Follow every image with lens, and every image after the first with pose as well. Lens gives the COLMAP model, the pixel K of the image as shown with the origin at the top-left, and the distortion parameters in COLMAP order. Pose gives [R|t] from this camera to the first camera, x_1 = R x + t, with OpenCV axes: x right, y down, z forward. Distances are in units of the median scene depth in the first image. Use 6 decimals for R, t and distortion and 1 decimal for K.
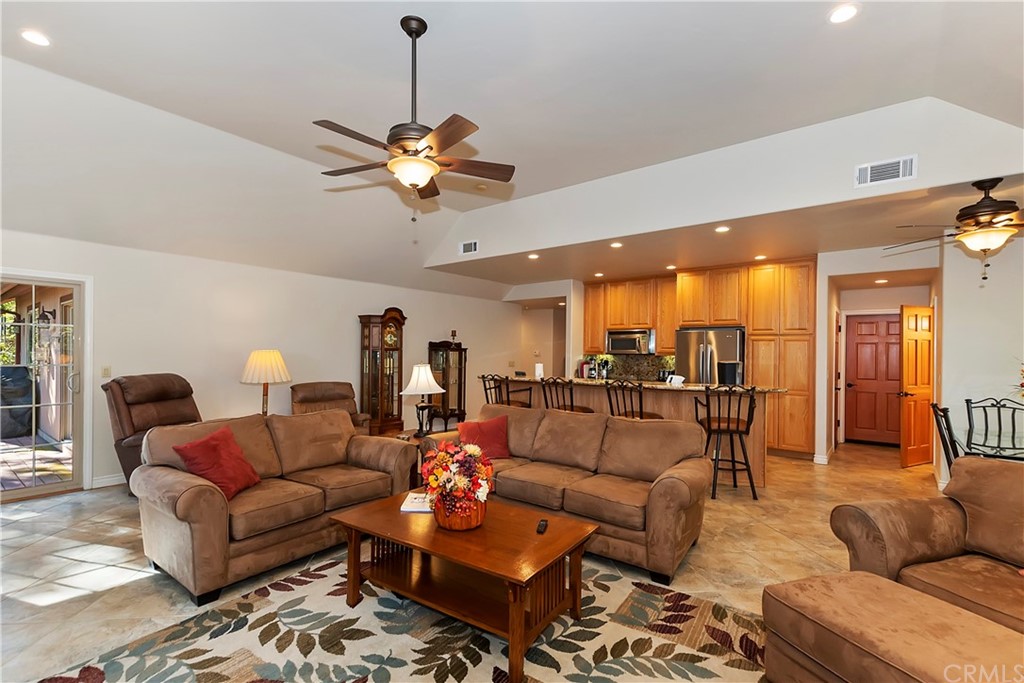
lens RADIAL K [[464.8, 0, 503.4], [0, 464.8, 346.7], [0, 0, 1]] dist [0.002693, 0.000211]
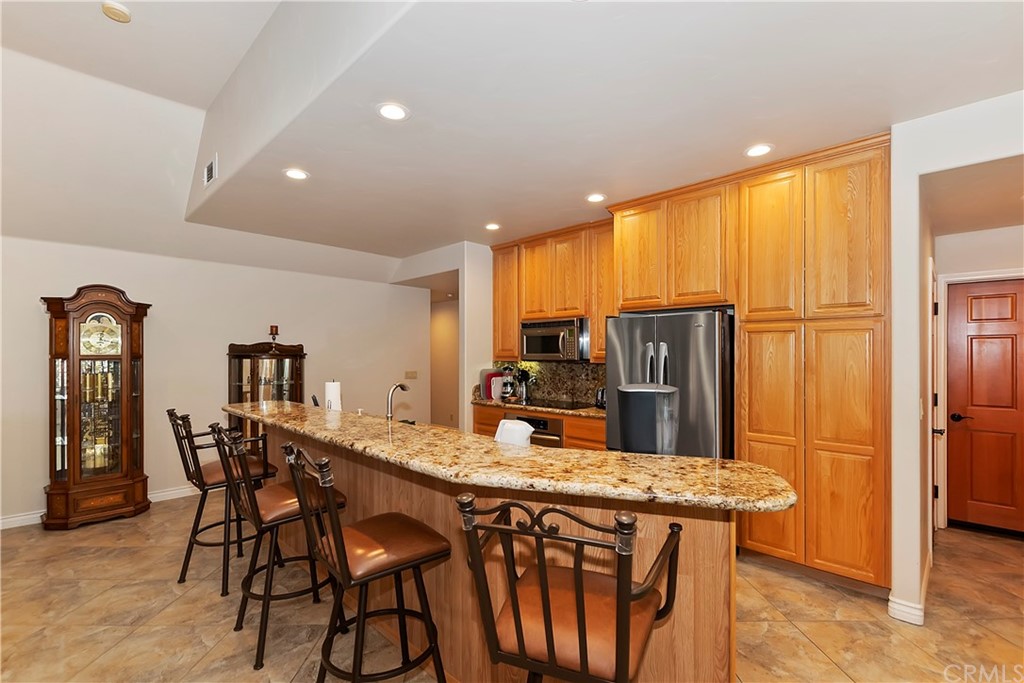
lens RADIAL K [[459.2, 0, 510.8], [0, 459.2, 346.7], [0, 0, 1]] dist [-0.002059, -0.000348]
pose [[0.996194, -0.010961, -0.086470, 0.297084], [0.010519, 0.999929, -0.005563, 0.000966], [0.086525, 0.004632, 0.996239, 0.453865]]
